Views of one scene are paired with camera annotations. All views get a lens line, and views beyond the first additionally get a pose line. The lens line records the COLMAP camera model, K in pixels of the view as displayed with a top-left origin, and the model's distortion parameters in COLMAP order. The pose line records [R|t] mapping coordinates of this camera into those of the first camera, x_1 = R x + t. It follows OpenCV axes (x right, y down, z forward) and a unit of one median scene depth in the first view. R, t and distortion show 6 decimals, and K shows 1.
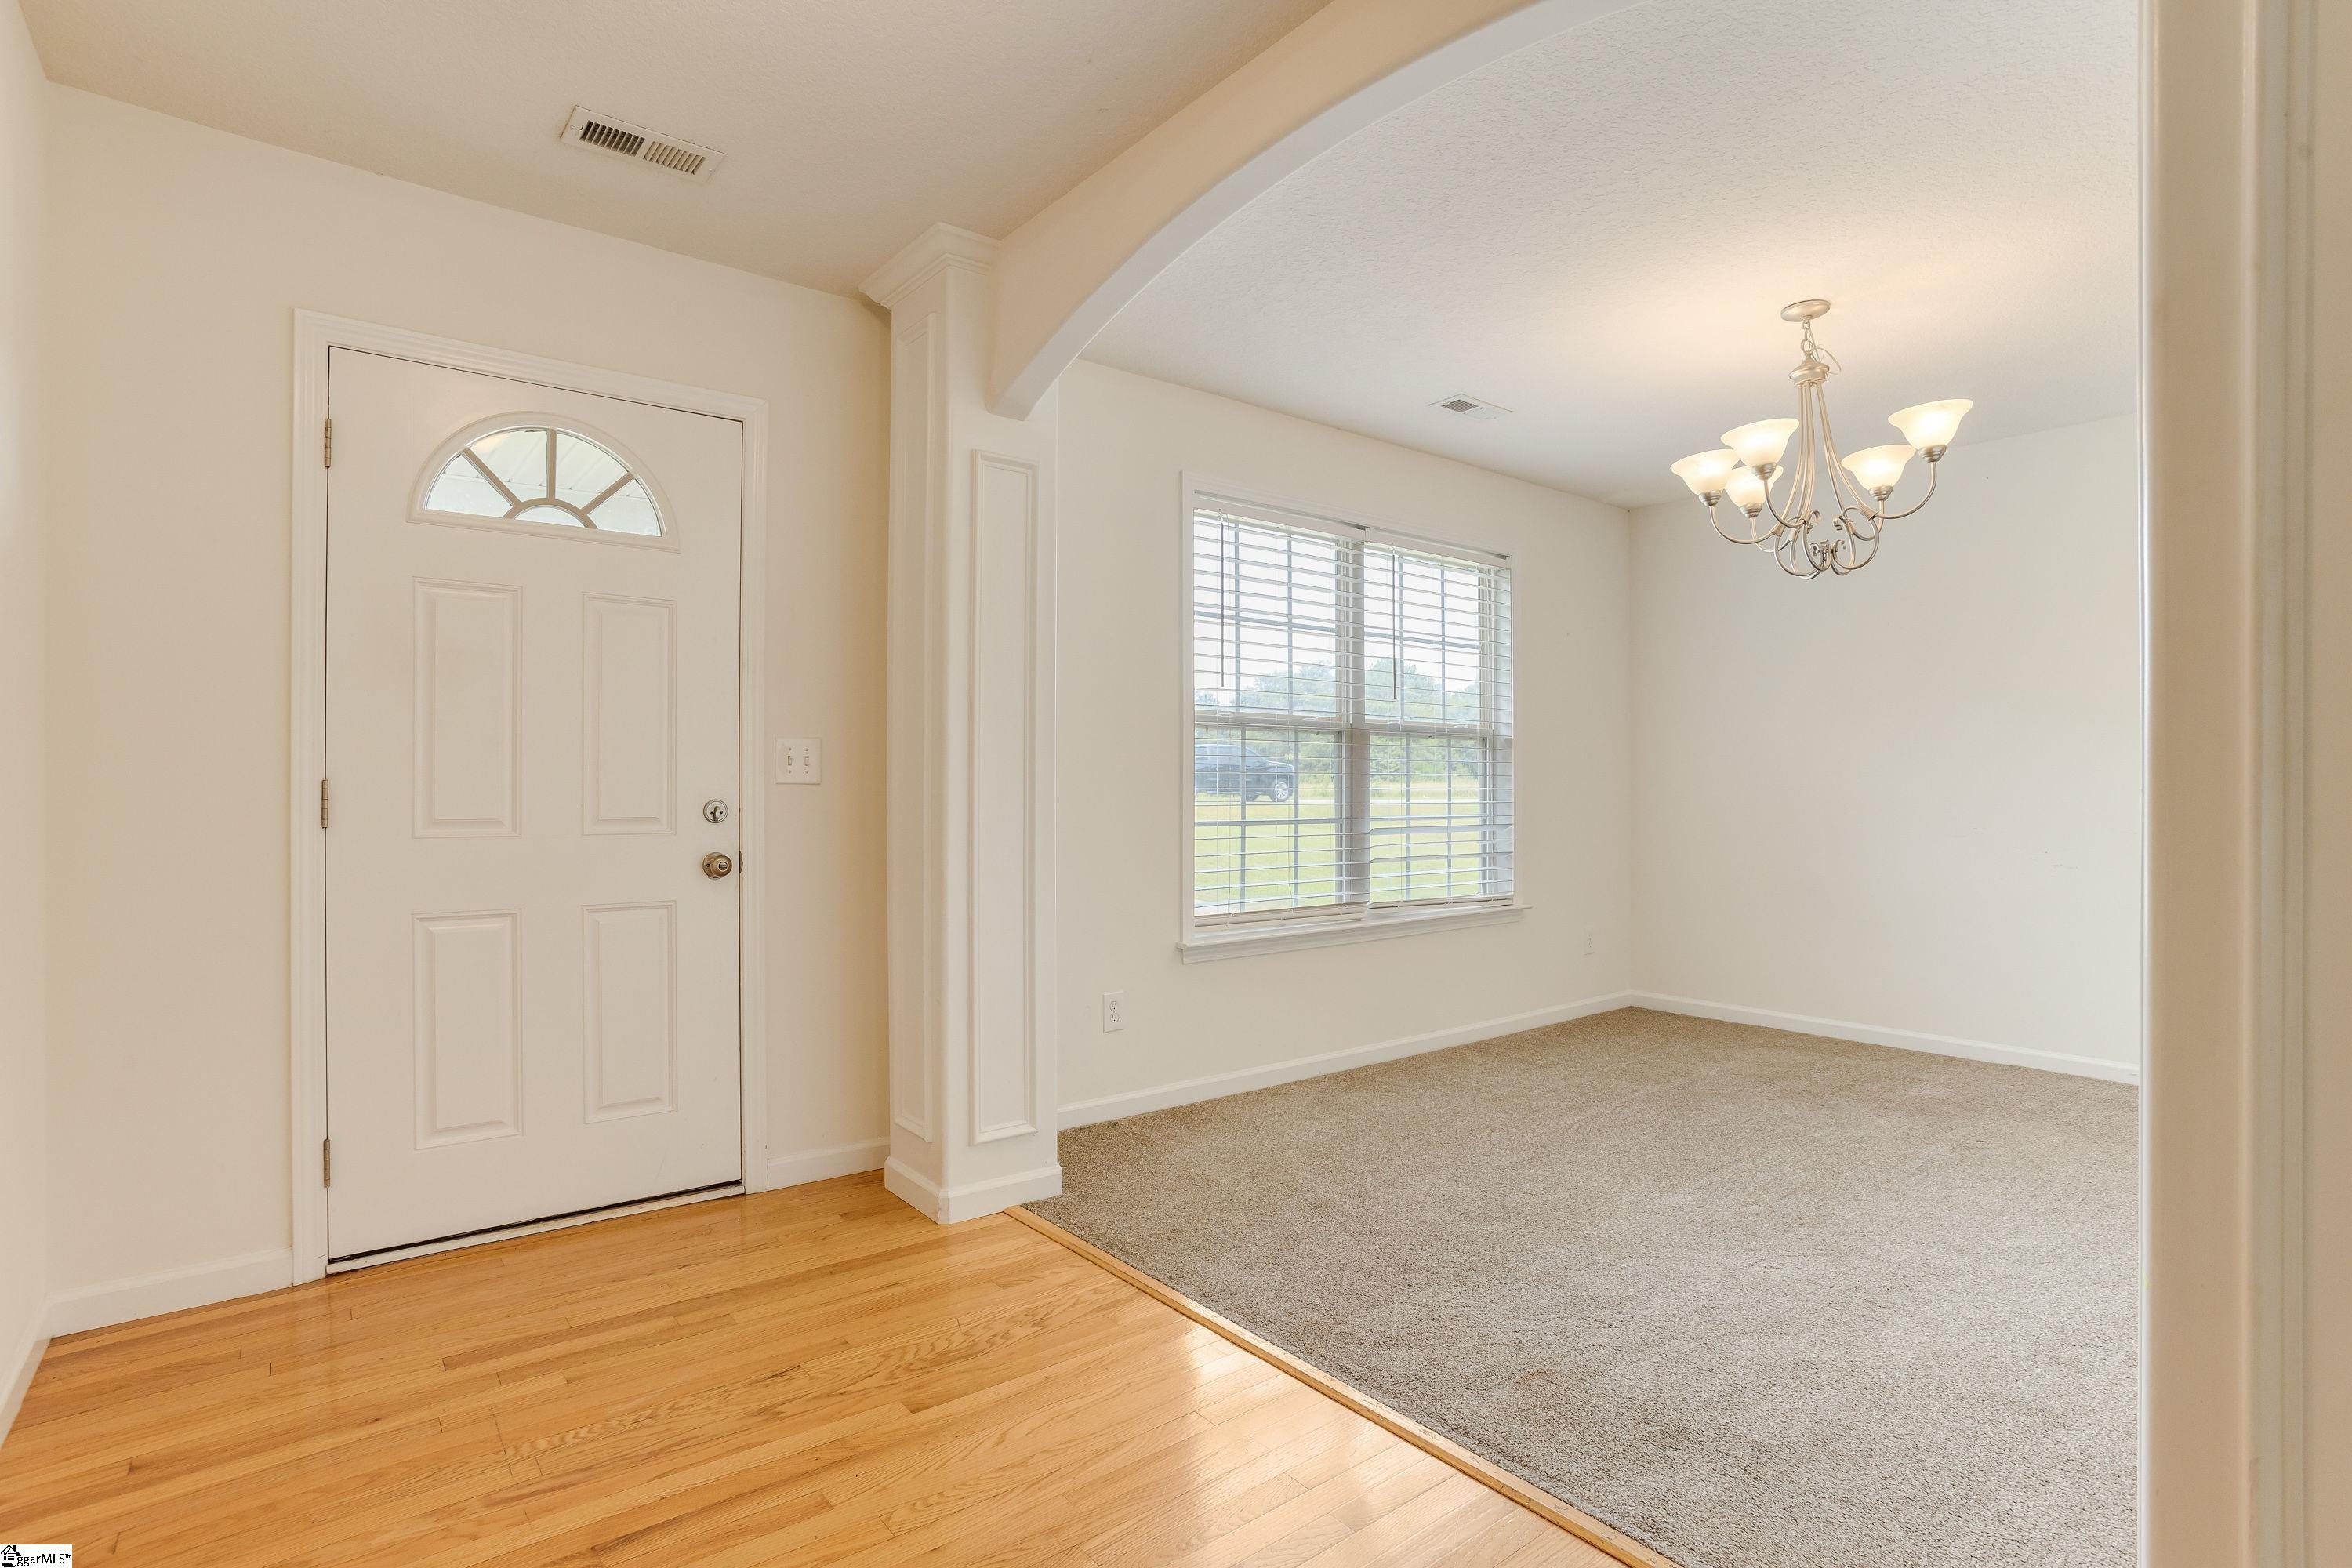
lens RADIAL K [[1167.6, 0, 1176.0], [0, 1167.6, 784.0], [0, 0, 1]] dist [-0.056715, 0.038166]
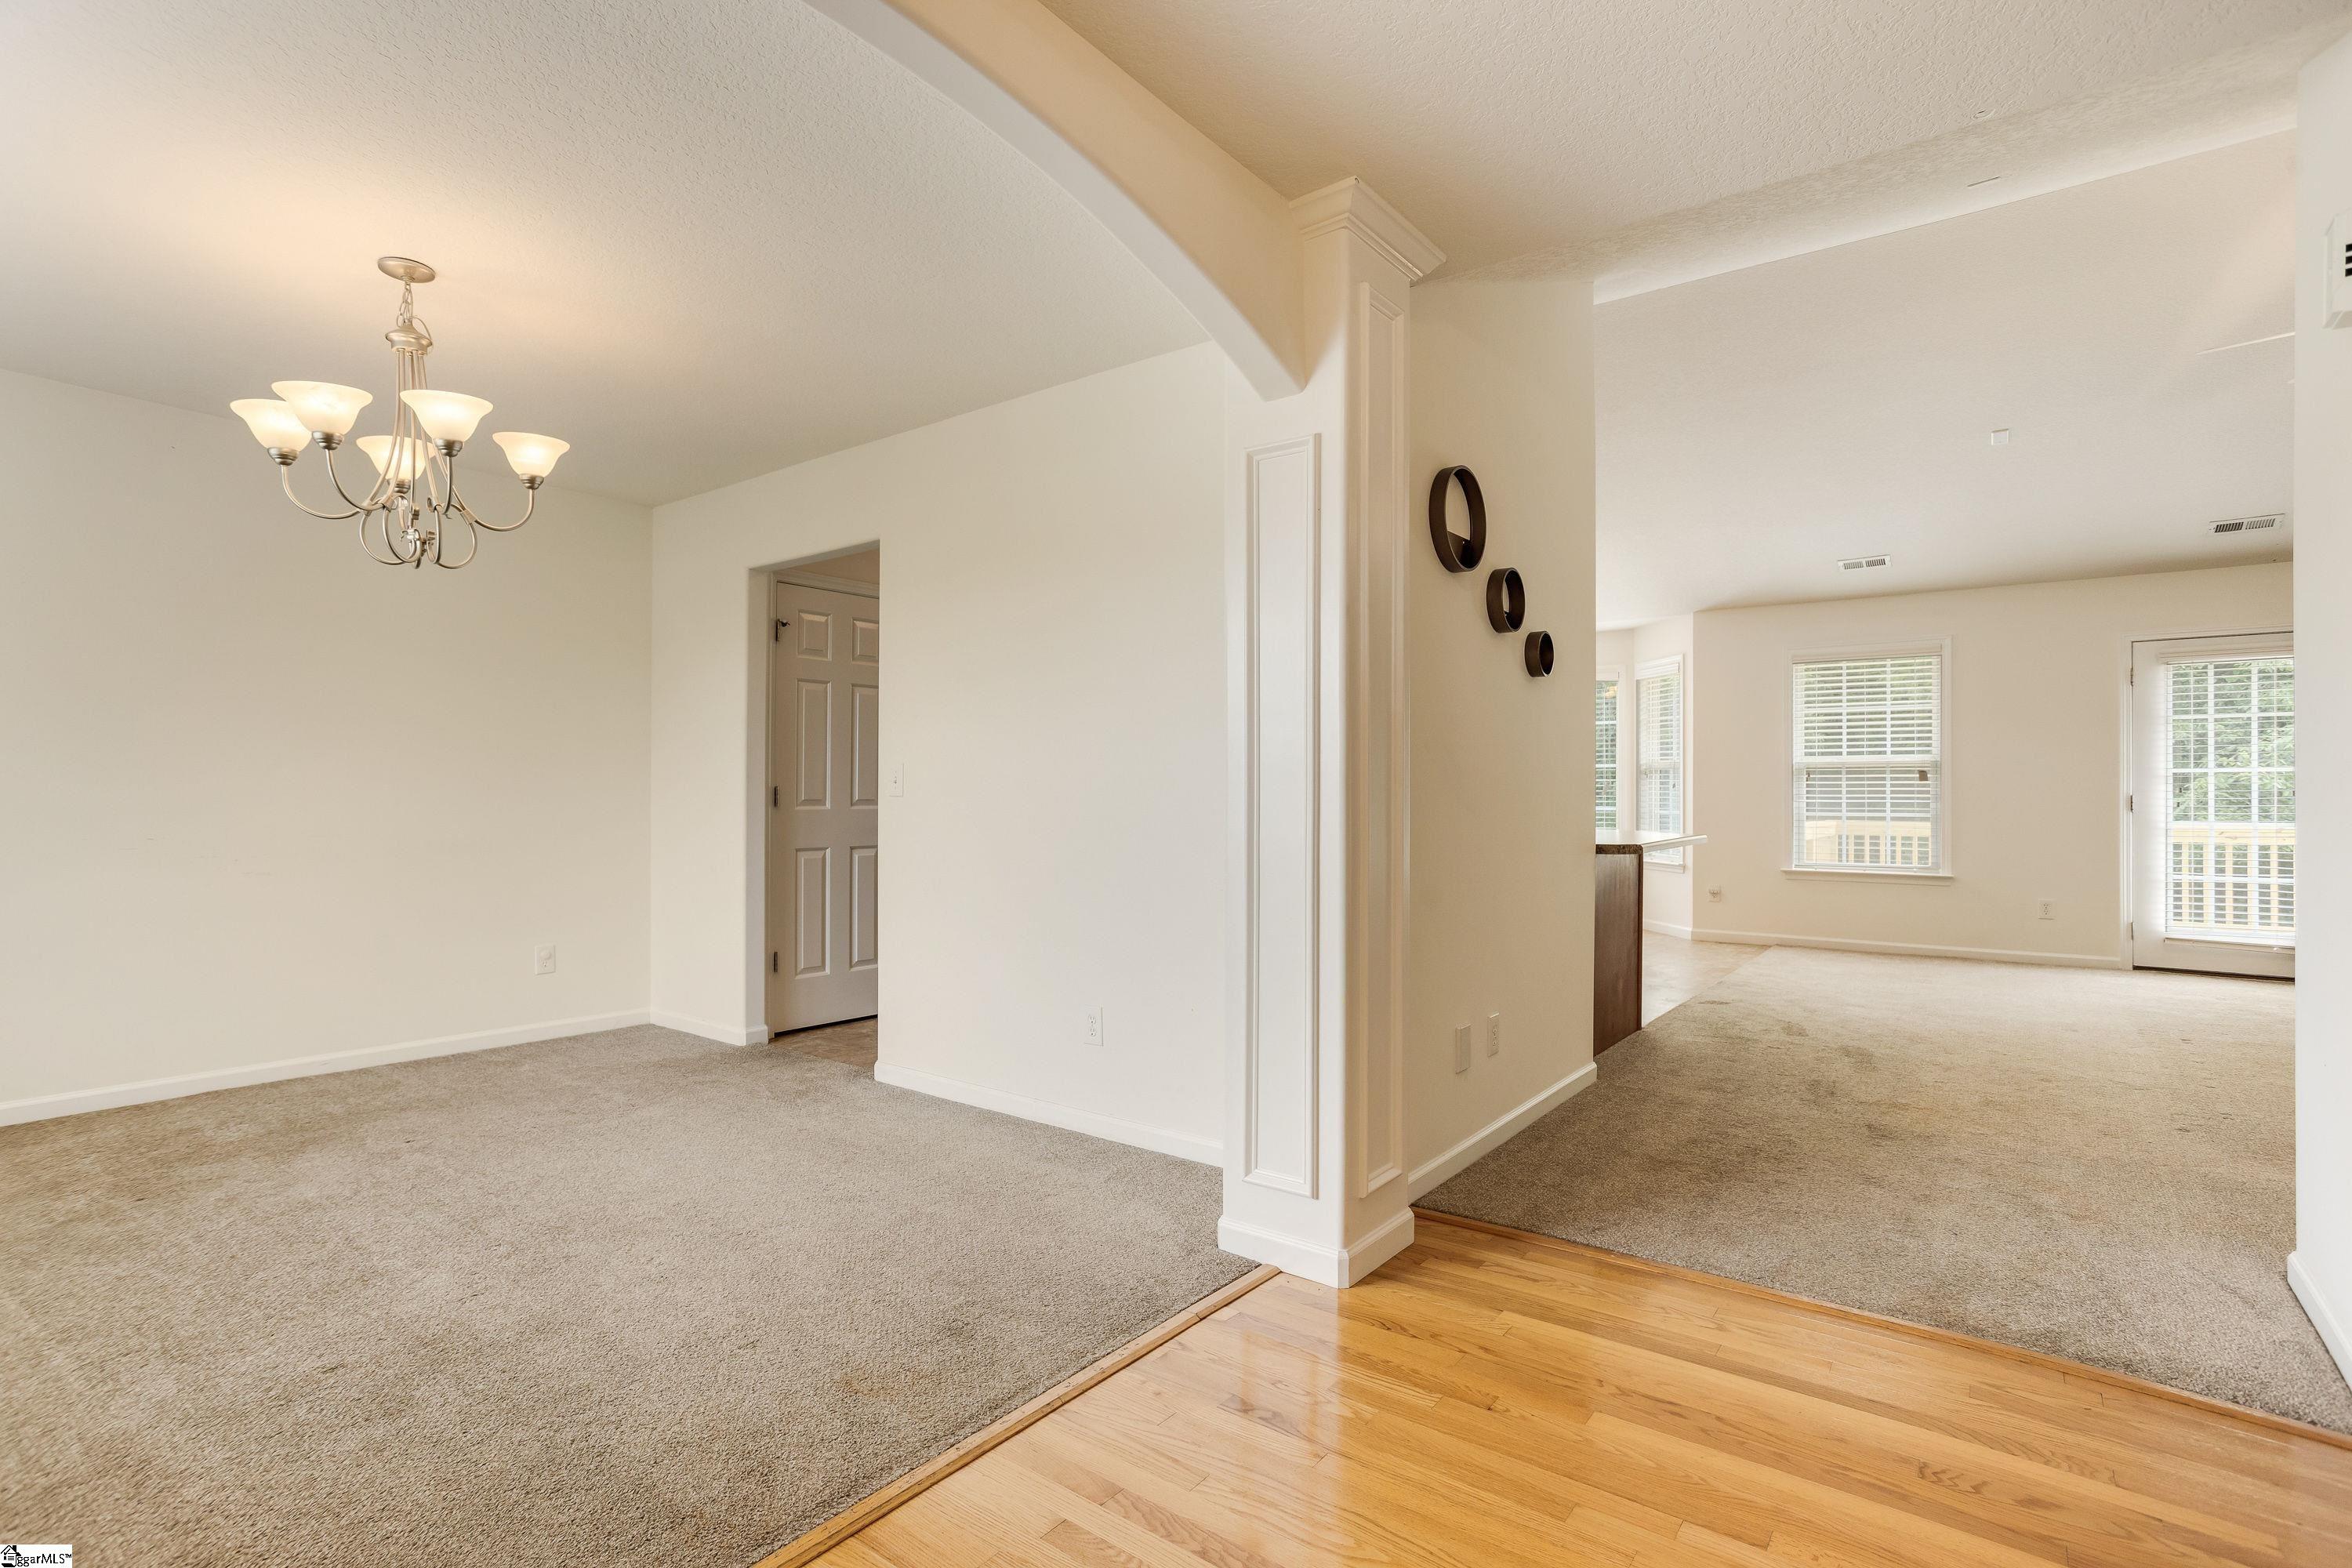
lens RADIAL K [[1167.6, 0, 1176.0], [0, 1167.6, 784.0], [0, 0, 1]] dist [-0.056715, 0.038166]
pose [[-0.233042, -0.001533, 0.972465, -0.407797], [-0.006508, 0.999979, 0.000017, -0.009840], [-0.972445, -0.006325, -0.233047, 0.531045]]
